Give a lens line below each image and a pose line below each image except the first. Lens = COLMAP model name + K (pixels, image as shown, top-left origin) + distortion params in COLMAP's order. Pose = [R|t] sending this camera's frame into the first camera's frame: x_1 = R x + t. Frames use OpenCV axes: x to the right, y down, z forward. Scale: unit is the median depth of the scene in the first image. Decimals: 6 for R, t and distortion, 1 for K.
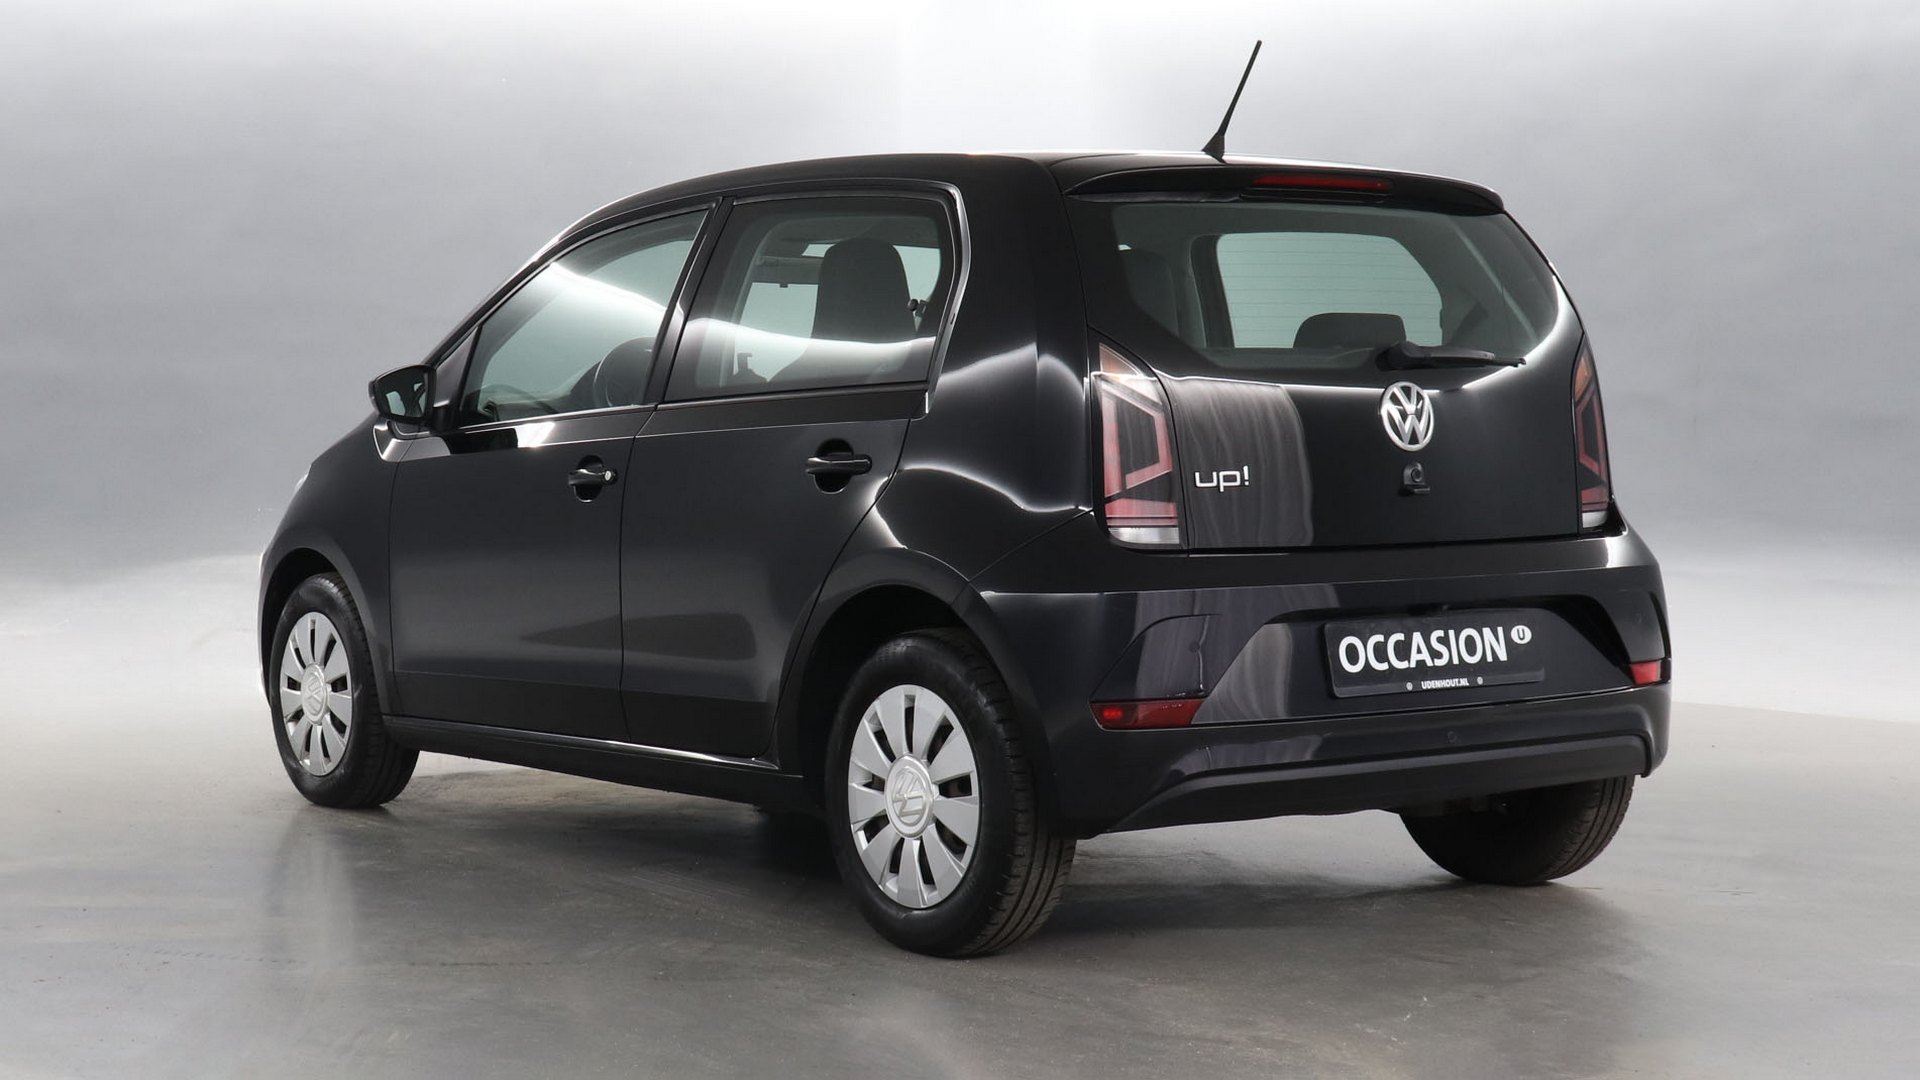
lens RADIAL K [[3236.8, 0, 960.0], [0, 3236.8, 540.0], [0, 0, 1]] dist [-0.014068, 0.018873]
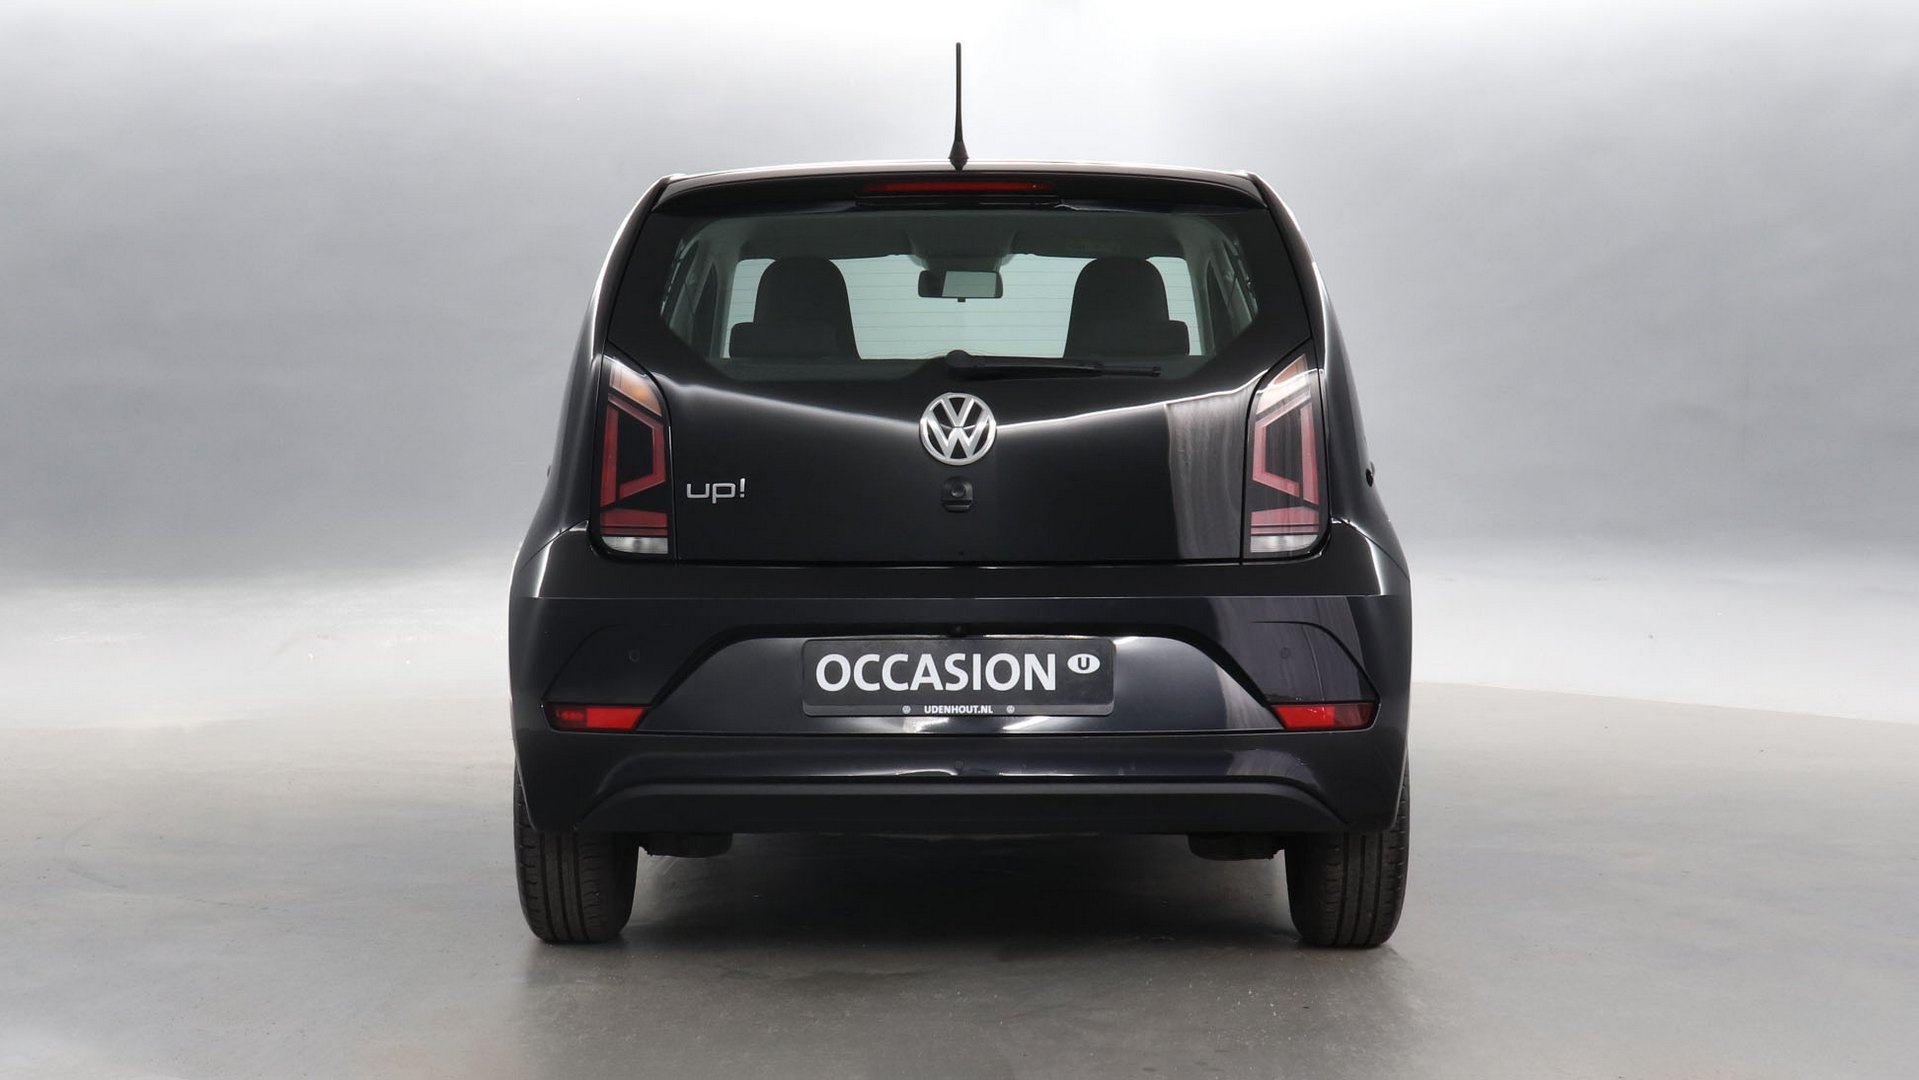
lens RADIAL K [[3235.1, 0, 959.5], [0, 3235.1, 540.0], [0, 0, 1]] dist [-0.014068, 0.018873]
pose [[0.796070, 0.025352, -0.604673, 0.724078], [-0.027298, 0.999609, 0.005972, -0.011268], [0.604589, 0.011753, 0.796451, 0.239582]]
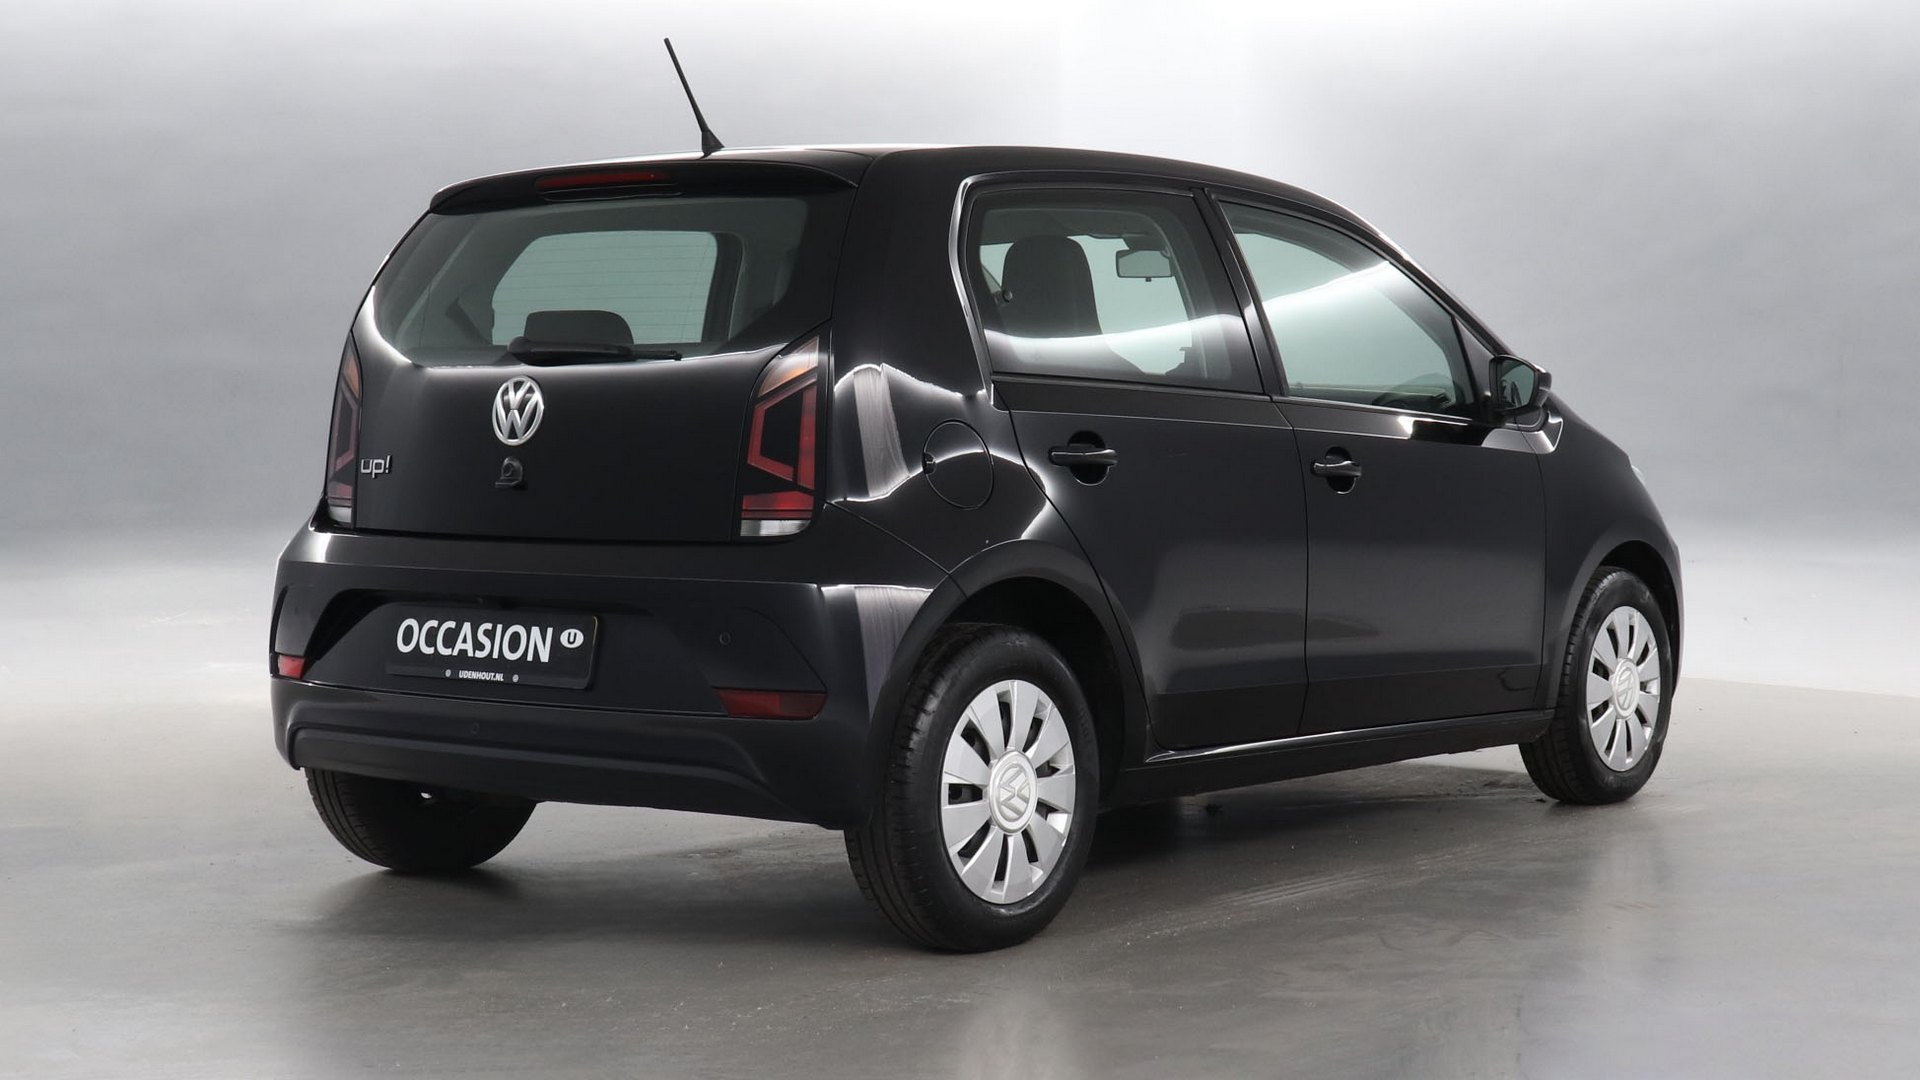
lens RADIAL K [[3236.8, 0, 960.0], [0, 3236.8, 540.0], [0, 0, 1]] dist [-0.014068, 0.018873]
pose [[0.246442, 0.046707, -0.968031, 1.159066], [-0.043031, 0.998380, 0.037217, -0.041810], [0.968202, 0.032484, 0.248053, 0.891027]]
